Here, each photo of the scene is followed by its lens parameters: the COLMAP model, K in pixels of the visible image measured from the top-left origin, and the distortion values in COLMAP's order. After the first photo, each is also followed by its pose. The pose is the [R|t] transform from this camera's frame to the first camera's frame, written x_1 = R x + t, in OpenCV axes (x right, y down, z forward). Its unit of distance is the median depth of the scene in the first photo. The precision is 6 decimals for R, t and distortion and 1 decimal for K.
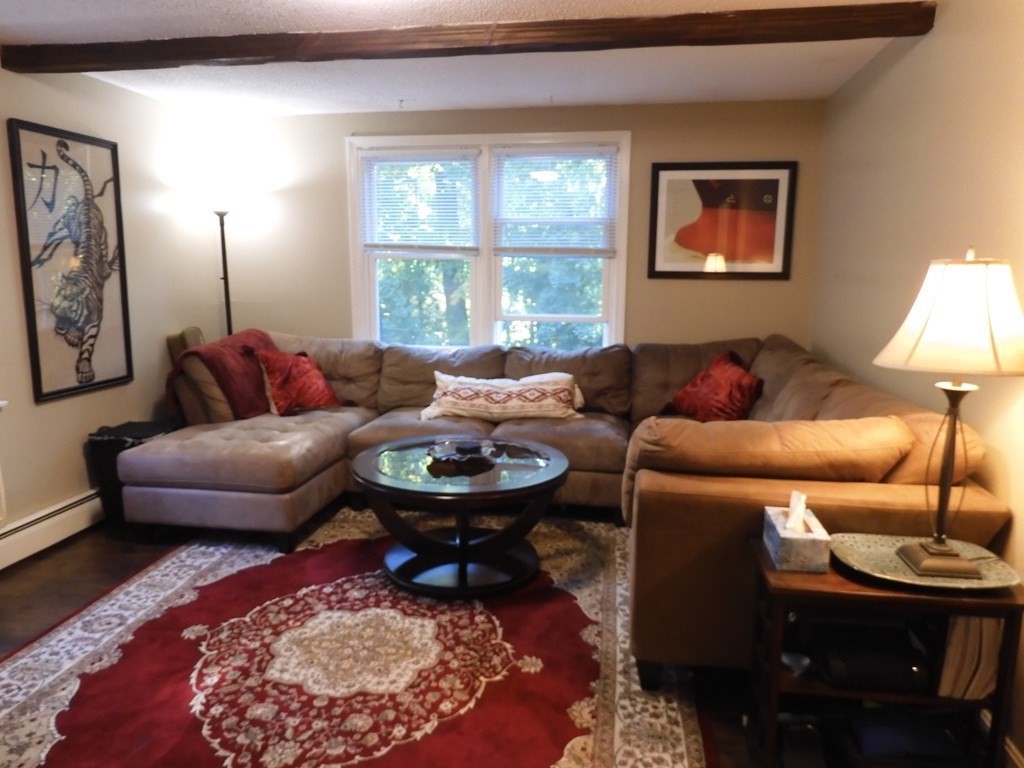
lens RADIAL K [[729.8, 0, 511.0], [0, 729.8, 385.7], [0, 0, 1]] dist [-0.004950, 0.001591]
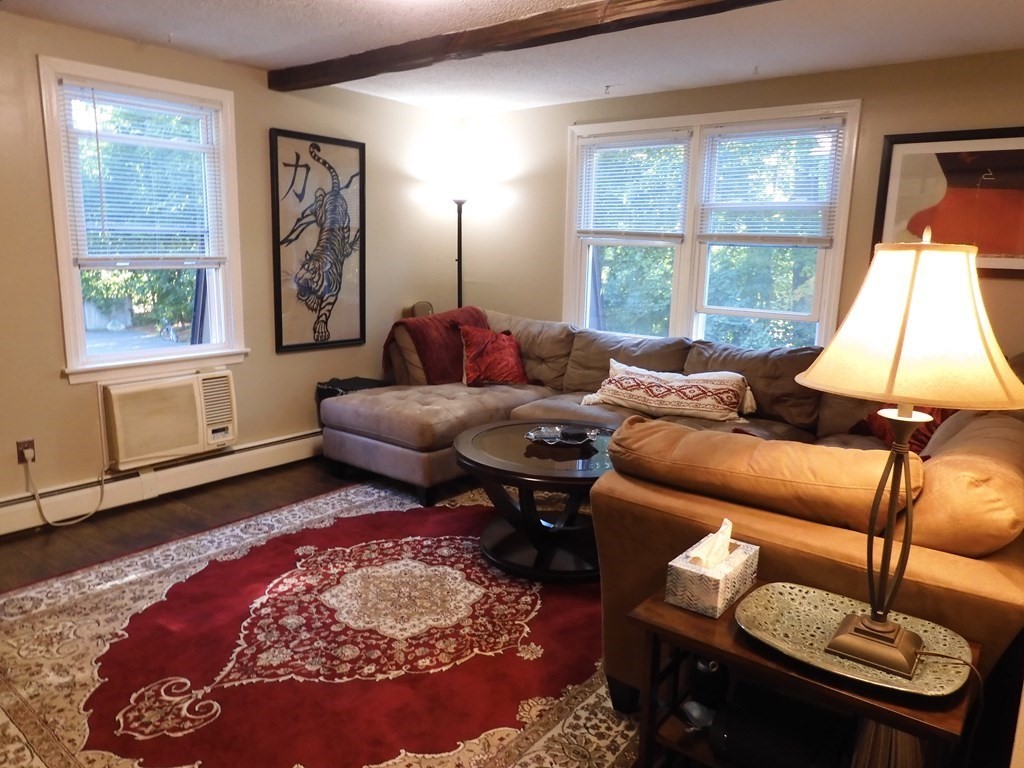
lens RADIAL K [[729.8, 0, 513.1], [0, 729.8, 384.6], [0, 0, 1]] dist [-0.004950, 0.001591]
pose [[0.873598, 0.106280, -0.474901, 0.302217], [-0.101300, 0.994199, 0.036150, -0.008274], [0.475988, 0.016527, 0.879296, 0.076548]]
